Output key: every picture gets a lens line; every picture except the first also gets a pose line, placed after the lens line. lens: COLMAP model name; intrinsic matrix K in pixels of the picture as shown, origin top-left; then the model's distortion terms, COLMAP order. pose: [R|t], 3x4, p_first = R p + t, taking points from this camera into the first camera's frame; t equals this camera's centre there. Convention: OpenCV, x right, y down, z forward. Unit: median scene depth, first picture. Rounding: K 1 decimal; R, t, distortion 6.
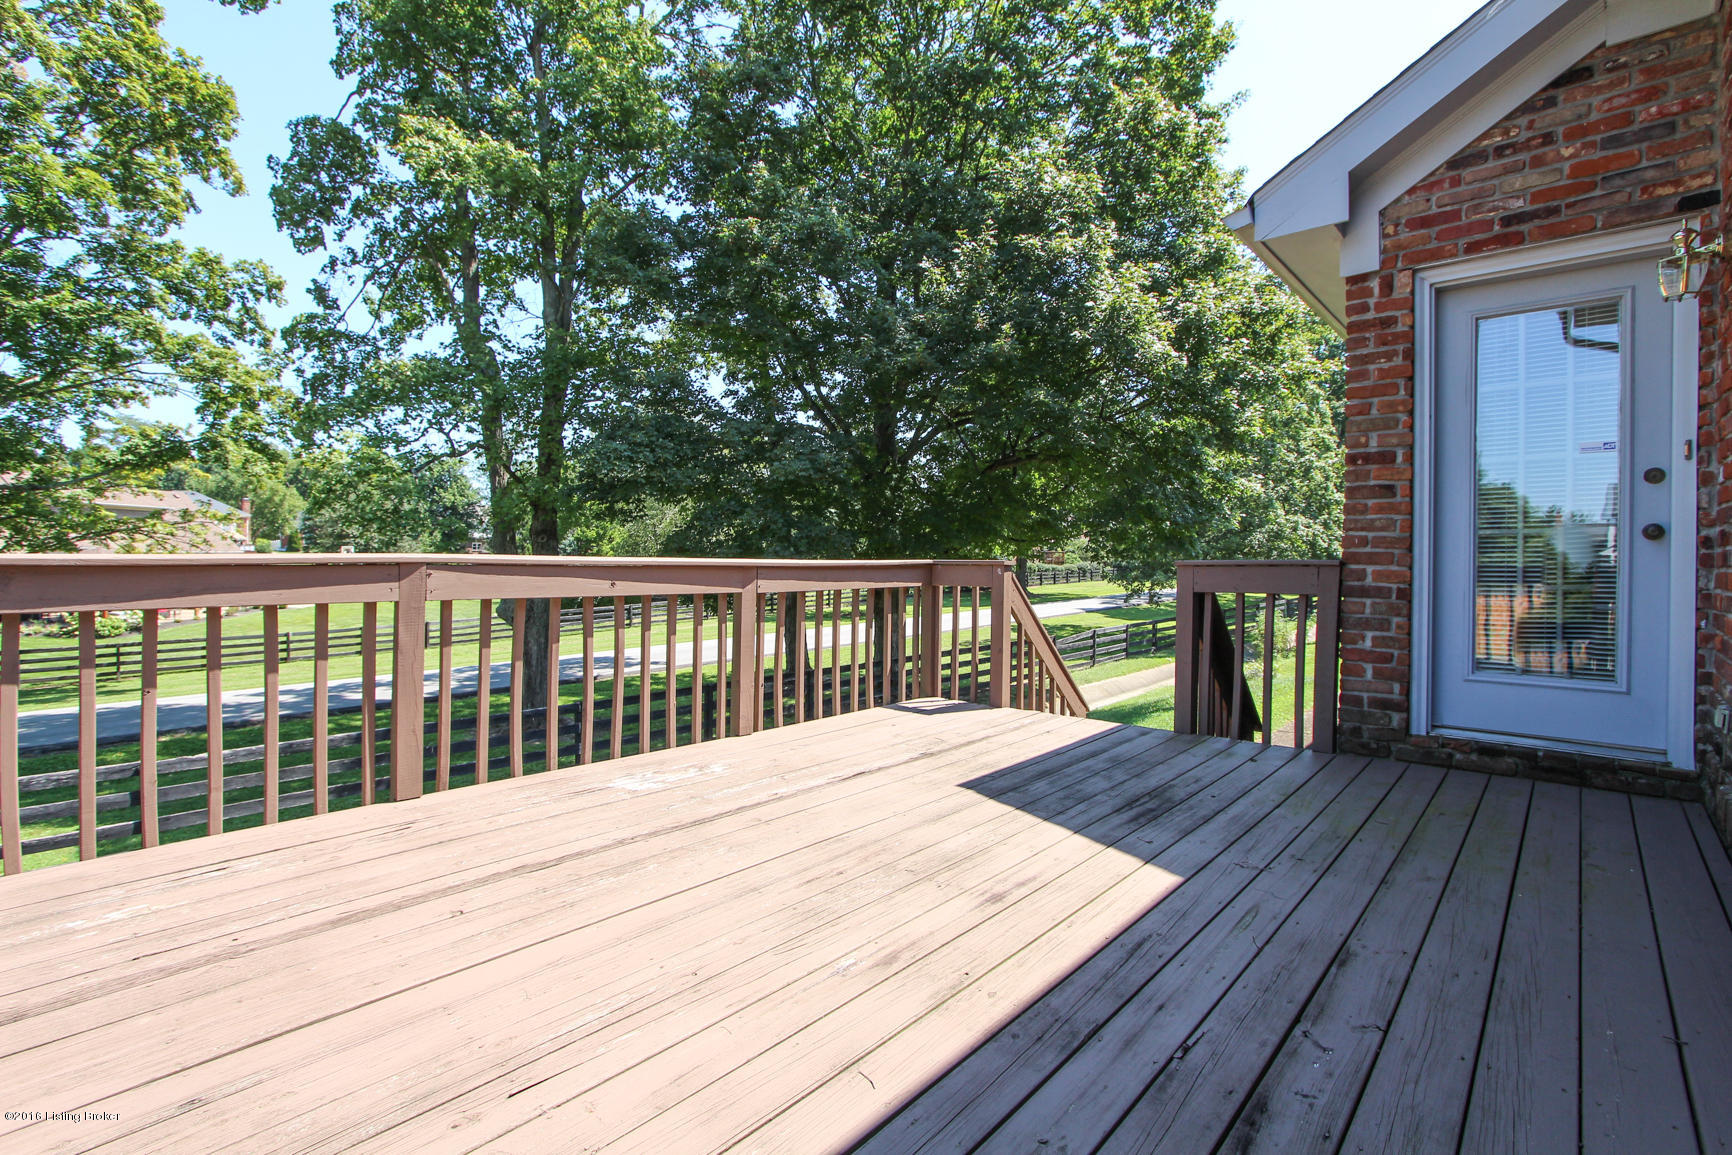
lens RADIAL K [[807.0, 0, 866.0], [0, 807.0, 577.5], [0, 0, 1]] dist [0.001046, 0.000200]
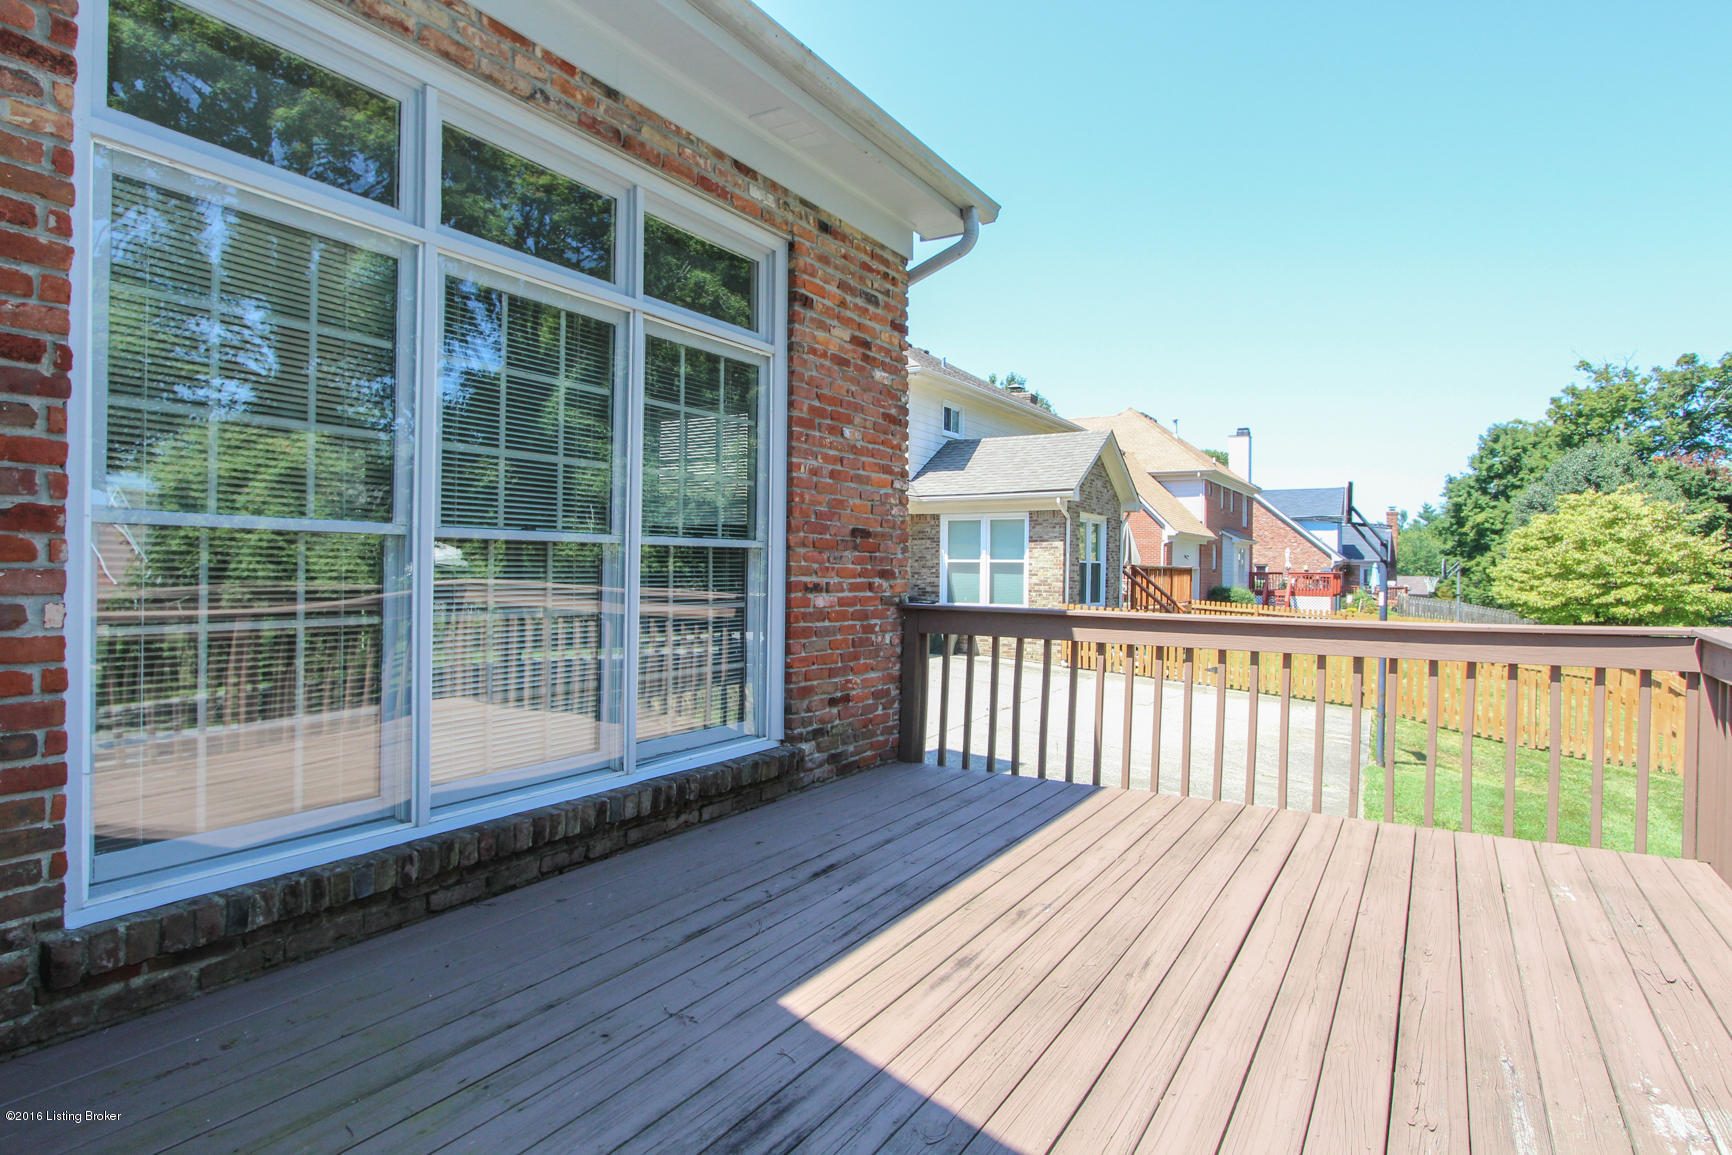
lens RADIAL K [[973.7, 0, 866.0], [0, 973.7, 577.5], [0, 0, 1]] dist [0.000024, -0.000003]
pose [[-0.981480, -0.019584, -0.190561, 0.504411], [-0.027246, 0.998919, 0.037670, -0.141896], [0.189618, 0.042164, -0.980952, 2.057811]]
